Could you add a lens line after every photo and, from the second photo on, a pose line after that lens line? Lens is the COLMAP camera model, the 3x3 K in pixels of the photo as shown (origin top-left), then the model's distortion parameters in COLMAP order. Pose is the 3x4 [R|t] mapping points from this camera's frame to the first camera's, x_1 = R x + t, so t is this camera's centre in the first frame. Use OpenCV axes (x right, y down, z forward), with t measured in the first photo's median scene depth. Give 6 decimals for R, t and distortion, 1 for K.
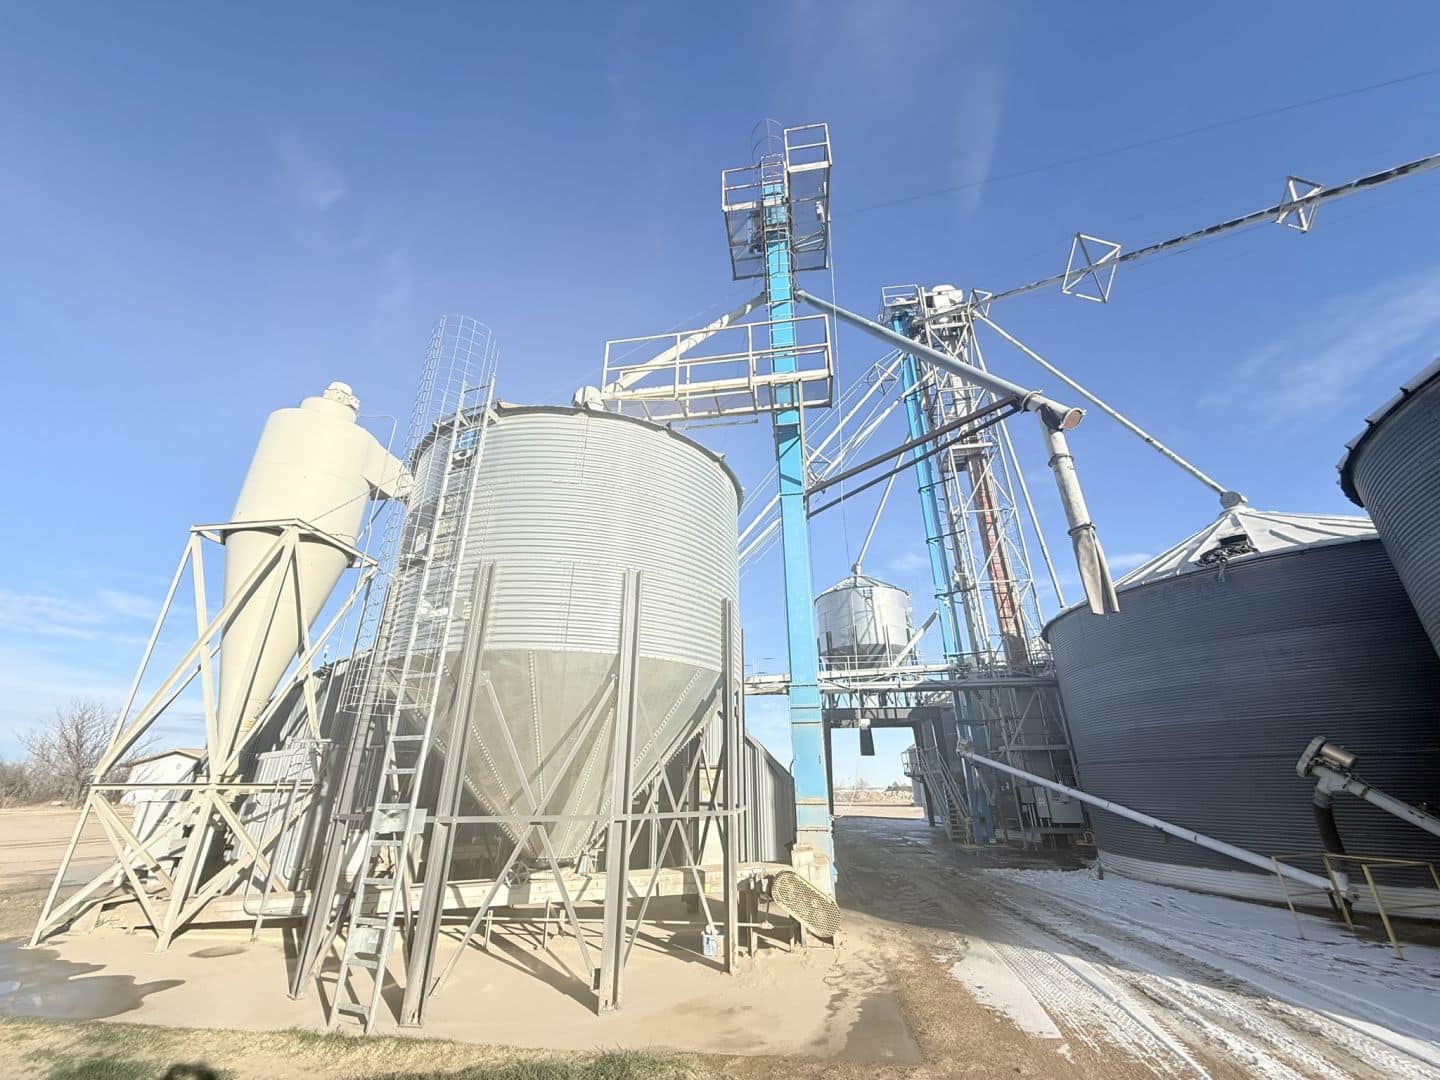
lens RADIAL K [[574.5, 0, 720.0], [0, 574.5, 540.0], [0, 0, 1]] dist [-0.000379, -0.000029]
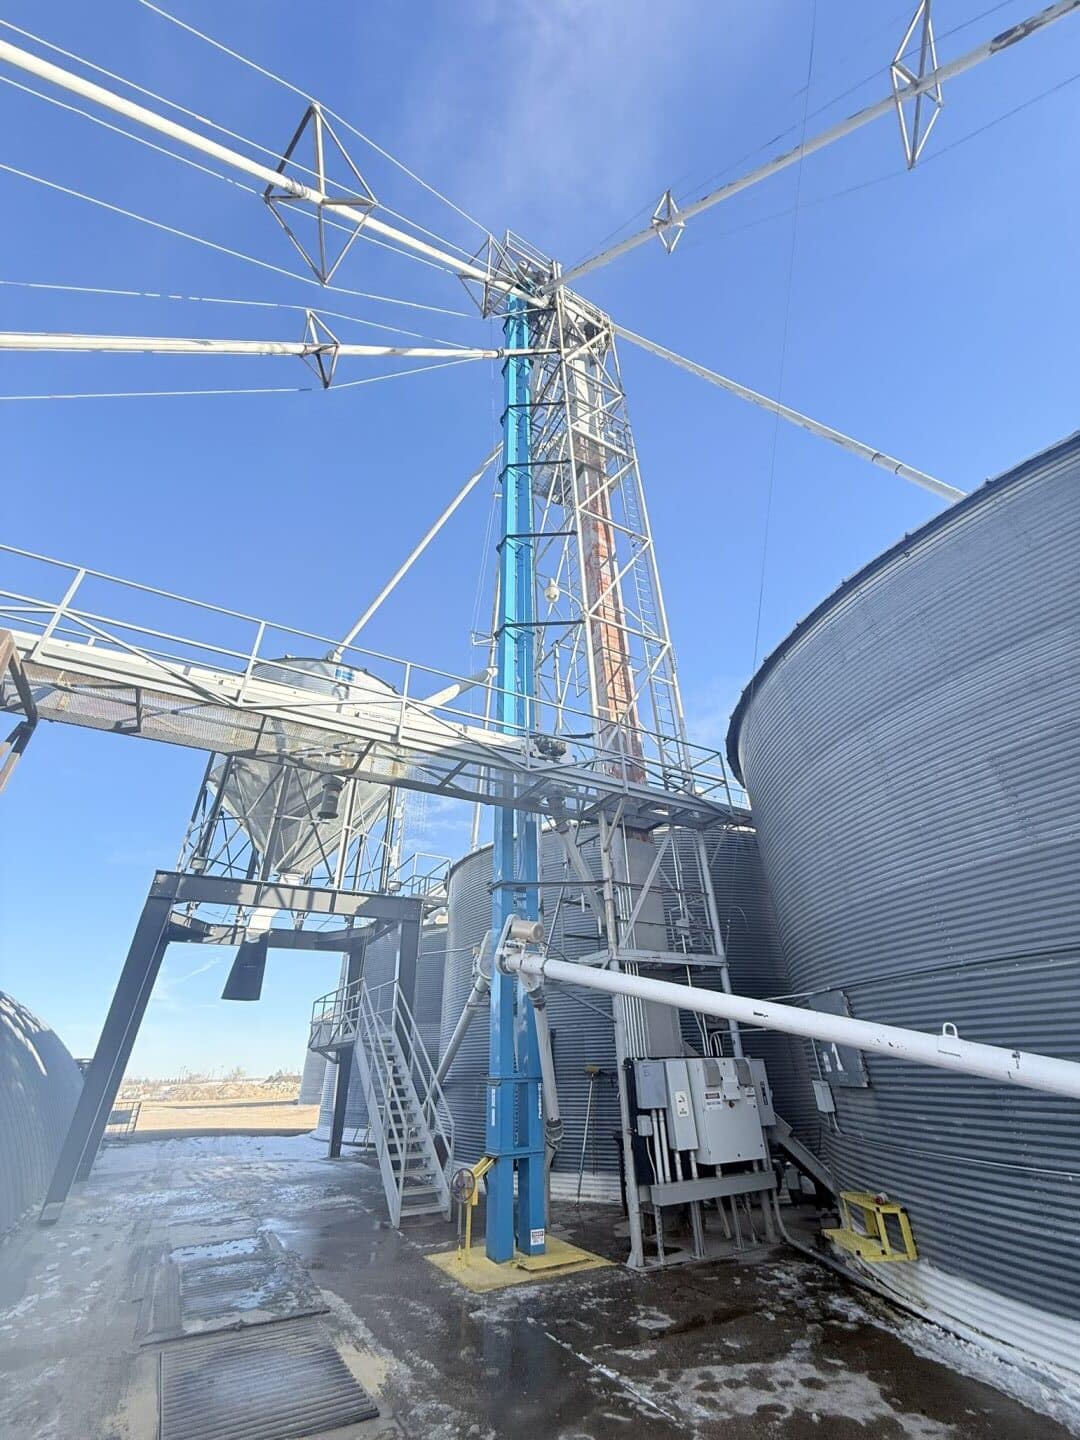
lens RADIAL K [[574.5, 0, 540.0], [0, 574.5, 720.0], [0, 0, 1]] dist [-0.000379, -0.000029]
pose [[0.799943, 0.296364, 0.521785, 0.176168], [-0.215478, 0.953403, -0.211168, 0.255434], [-0.560055, 0.056490, 0.826528, 0.586320]]
